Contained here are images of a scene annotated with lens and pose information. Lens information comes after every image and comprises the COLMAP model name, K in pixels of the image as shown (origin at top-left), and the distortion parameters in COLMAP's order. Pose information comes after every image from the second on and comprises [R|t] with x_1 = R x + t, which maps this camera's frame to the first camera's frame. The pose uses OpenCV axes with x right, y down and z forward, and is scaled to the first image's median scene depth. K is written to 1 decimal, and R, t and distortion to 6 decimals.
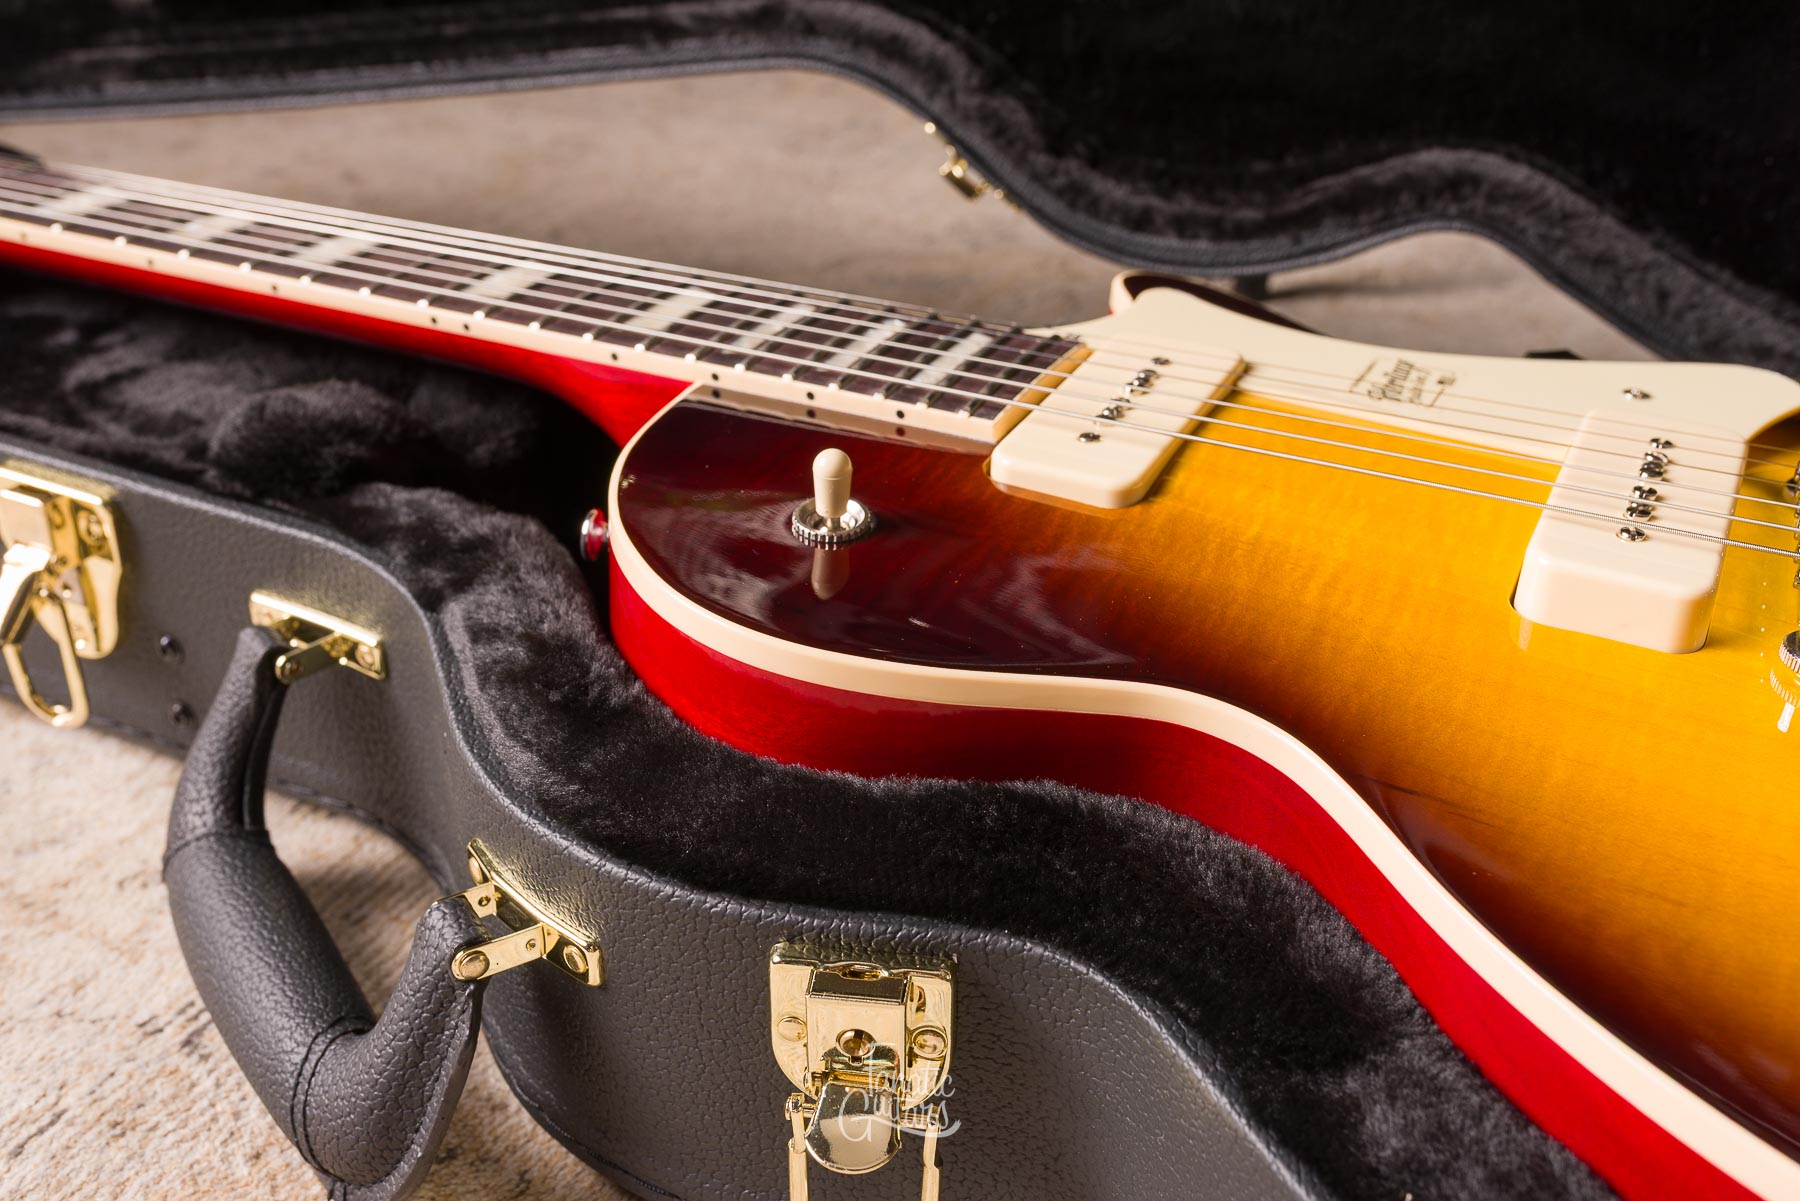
lens RADIAL K [[1783.0, 0, 911.0], [0, 1783.0, 620.0], [0, 0, 1]] dist [0.002043, -0.008454]
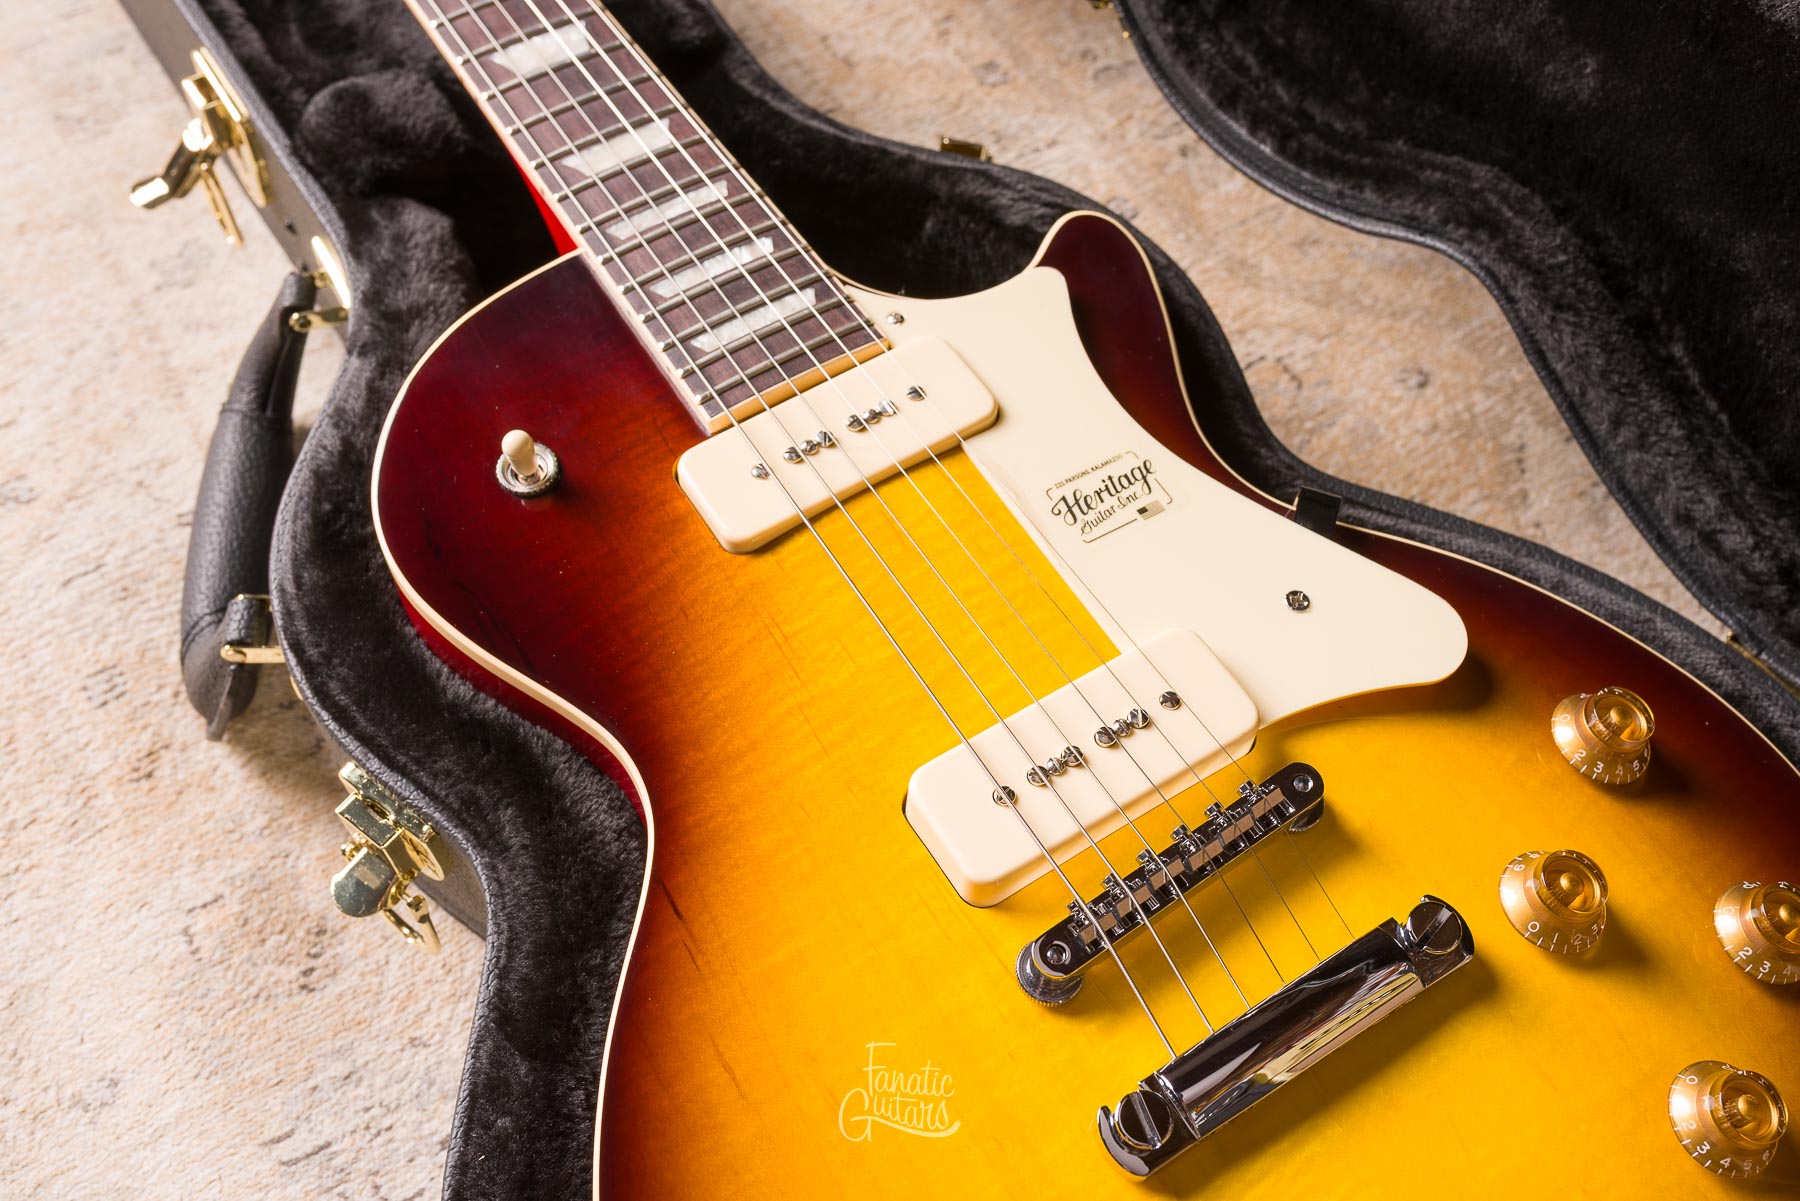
lens RADIAL K [[1759.0, 0, 903.2], [0, 1759.0, 605.6], [0, 0, 1]] dist [-0.000194, -0.001486]
pose [[0.859055, 0.441833, -0.258472, 0.460836], [-0.277312, 0.826130, 0.490518, -0.555088], [0.430259, -0.349705, 0.832216, 0.022153]]
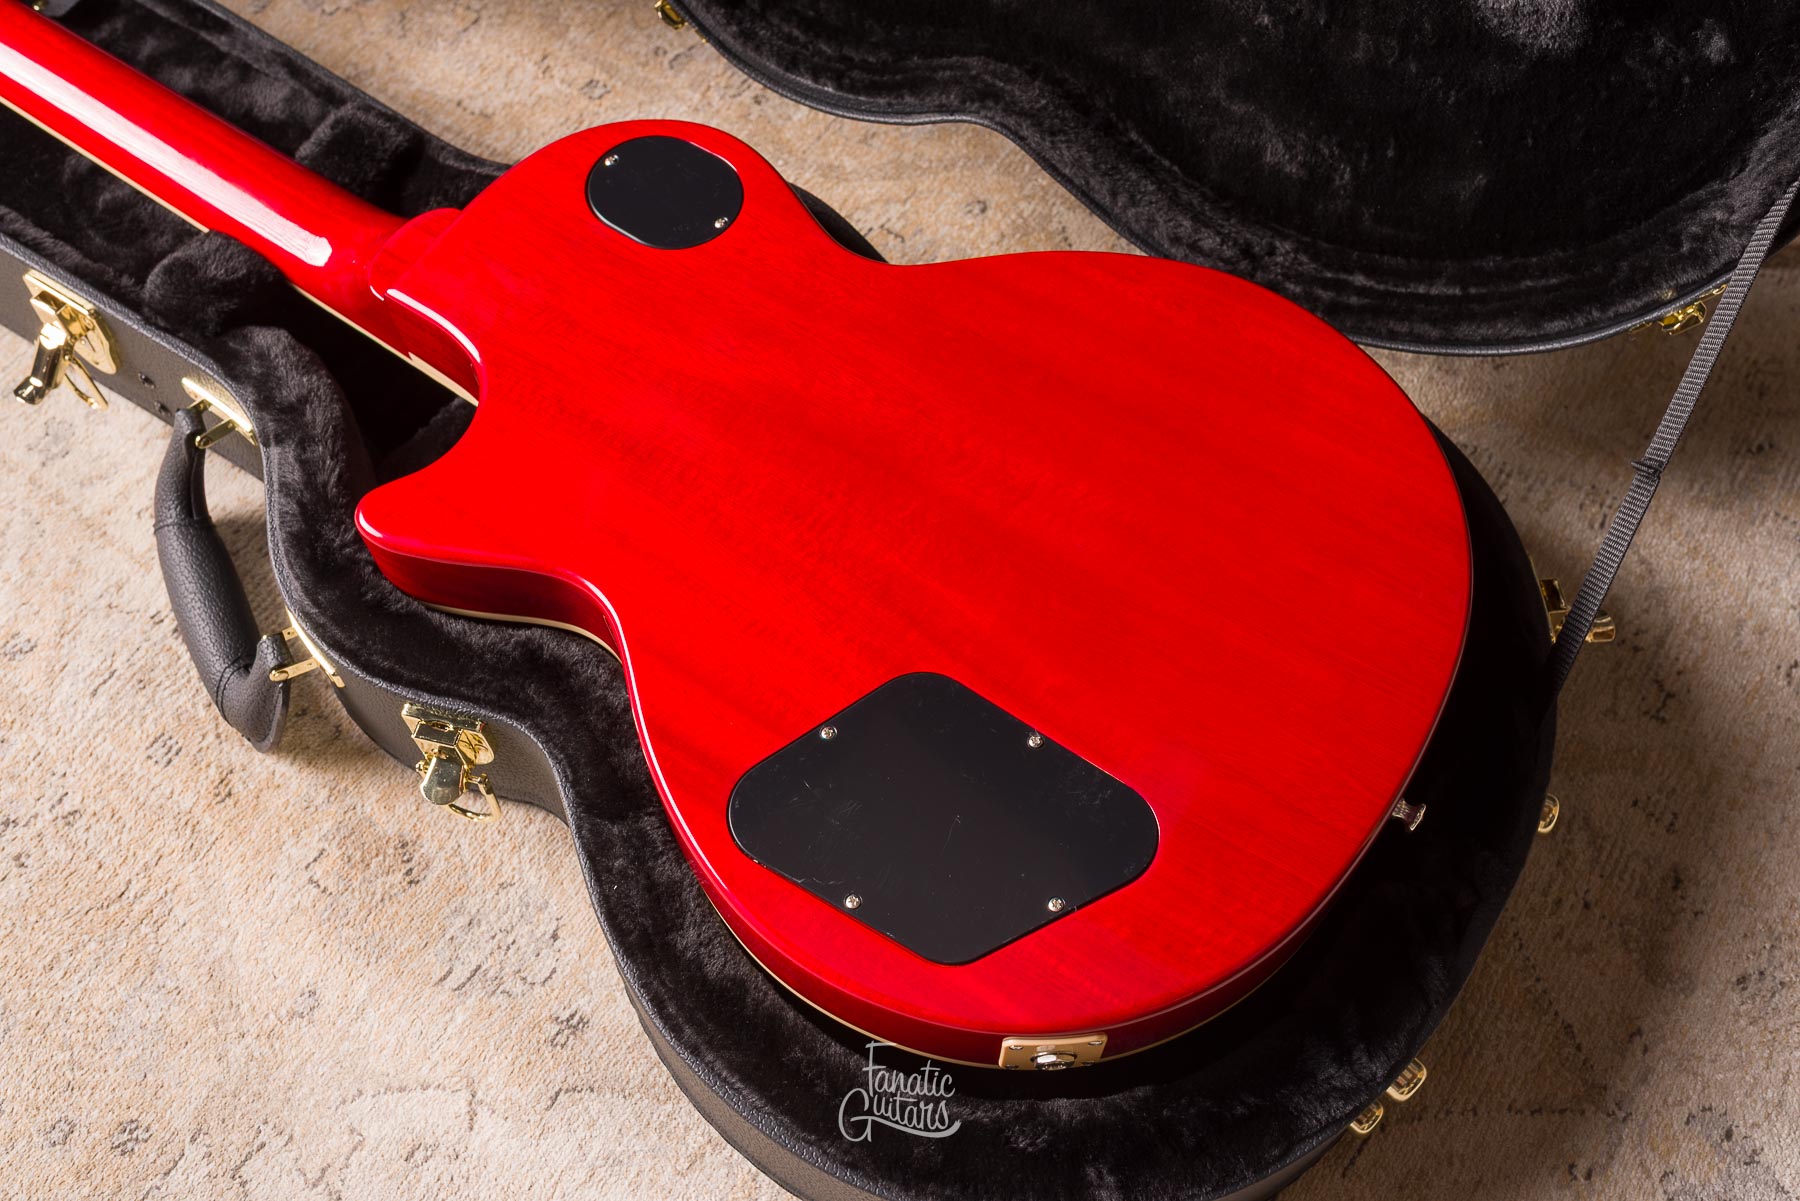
lens RADIAL K [[1721.7, 0, 903.3], [0, 1721.7, 604.6], [0, 0, 1]] dist [-0.008041, 0.007018]
pose [[0.992258, 0.103258, -0.069000, 0.464289], [-0.054912, 0.863124, 0.501998, -0.709757], [0.111391, -0.494323, 0.862112, -0.463363]]
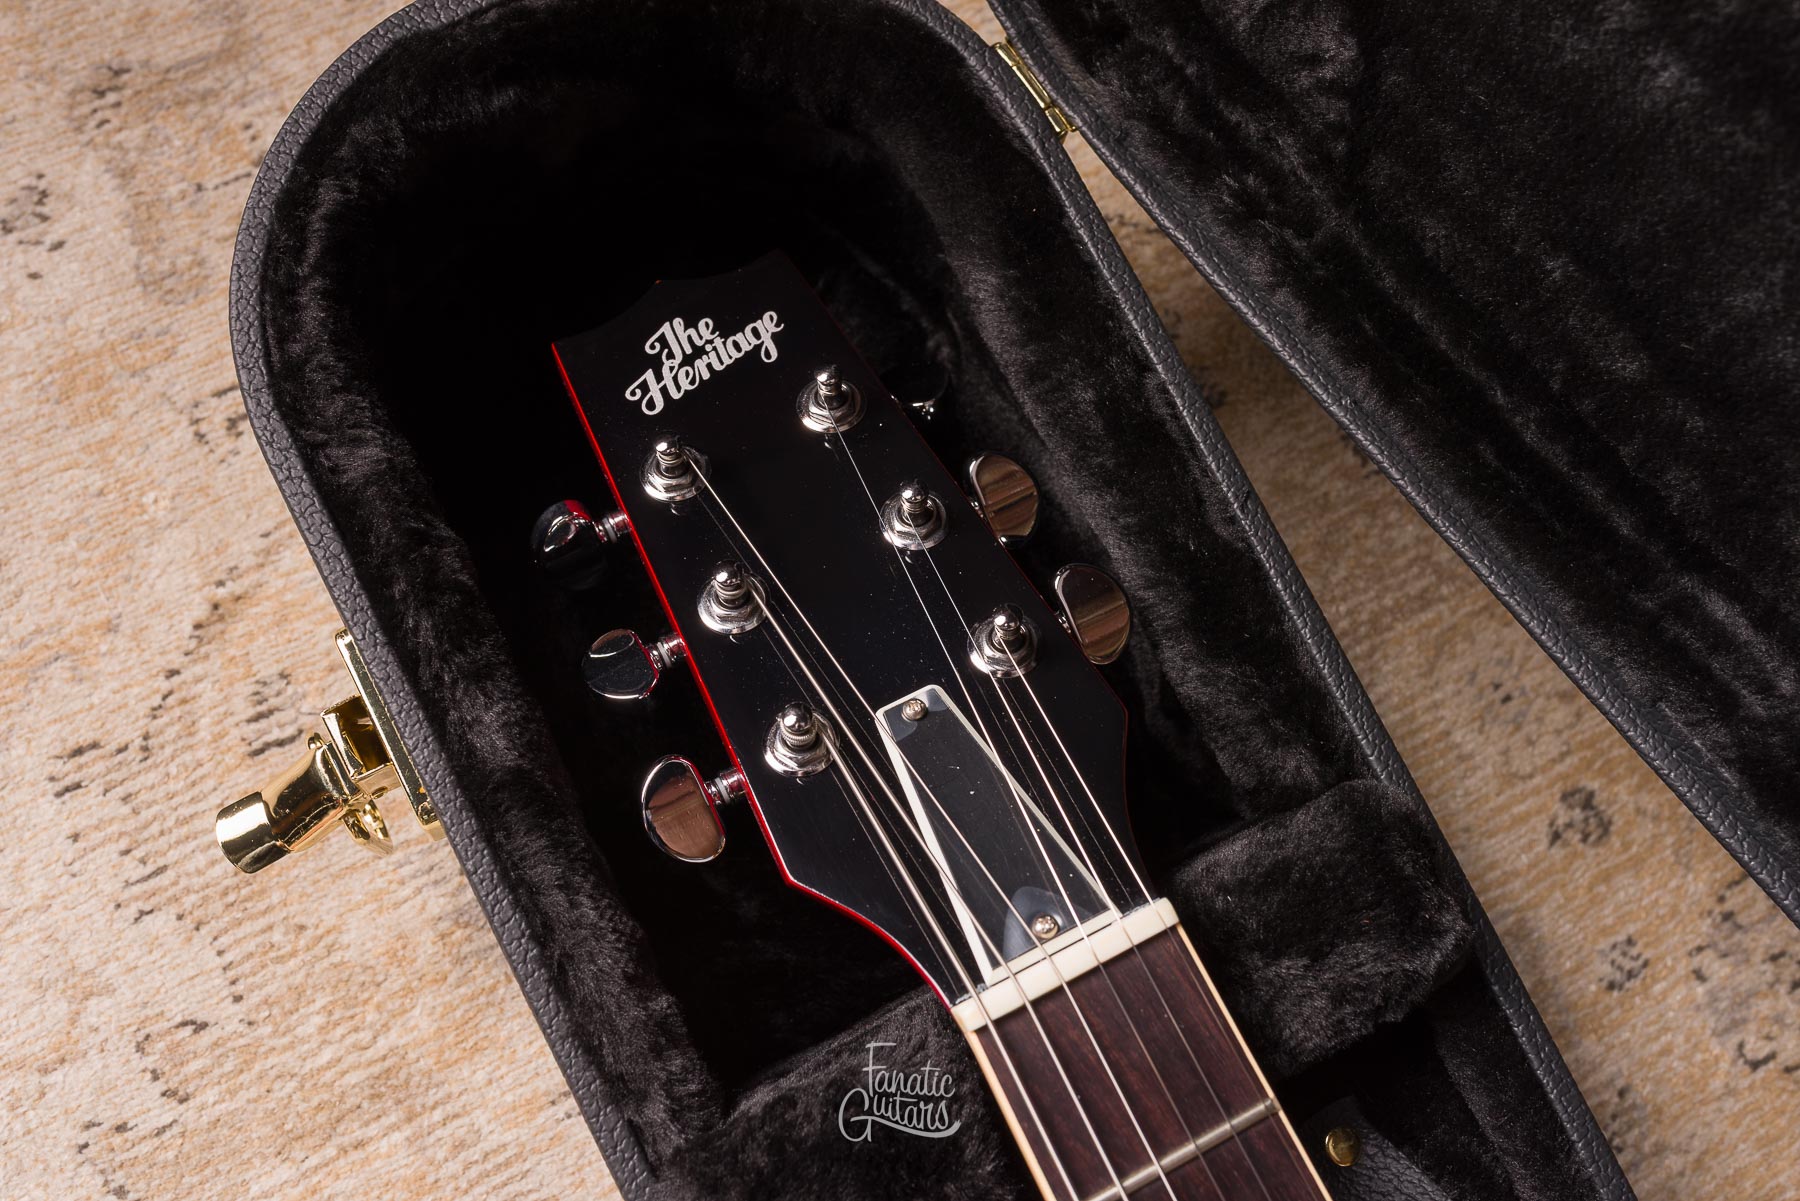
lens RADIAL K [[1759.0, 0, 903.2], [0, 1759.0, 605.6], [0, 0, 1]] dist [-0.000194, -0.001486]
pose [[0.801067, 0.592326, -0.086259, -0.928254], [-0.377534, 0.611806, 0.695098, -0.897220], [0.464499, -0.524255, 0.713721, 0.885707]]
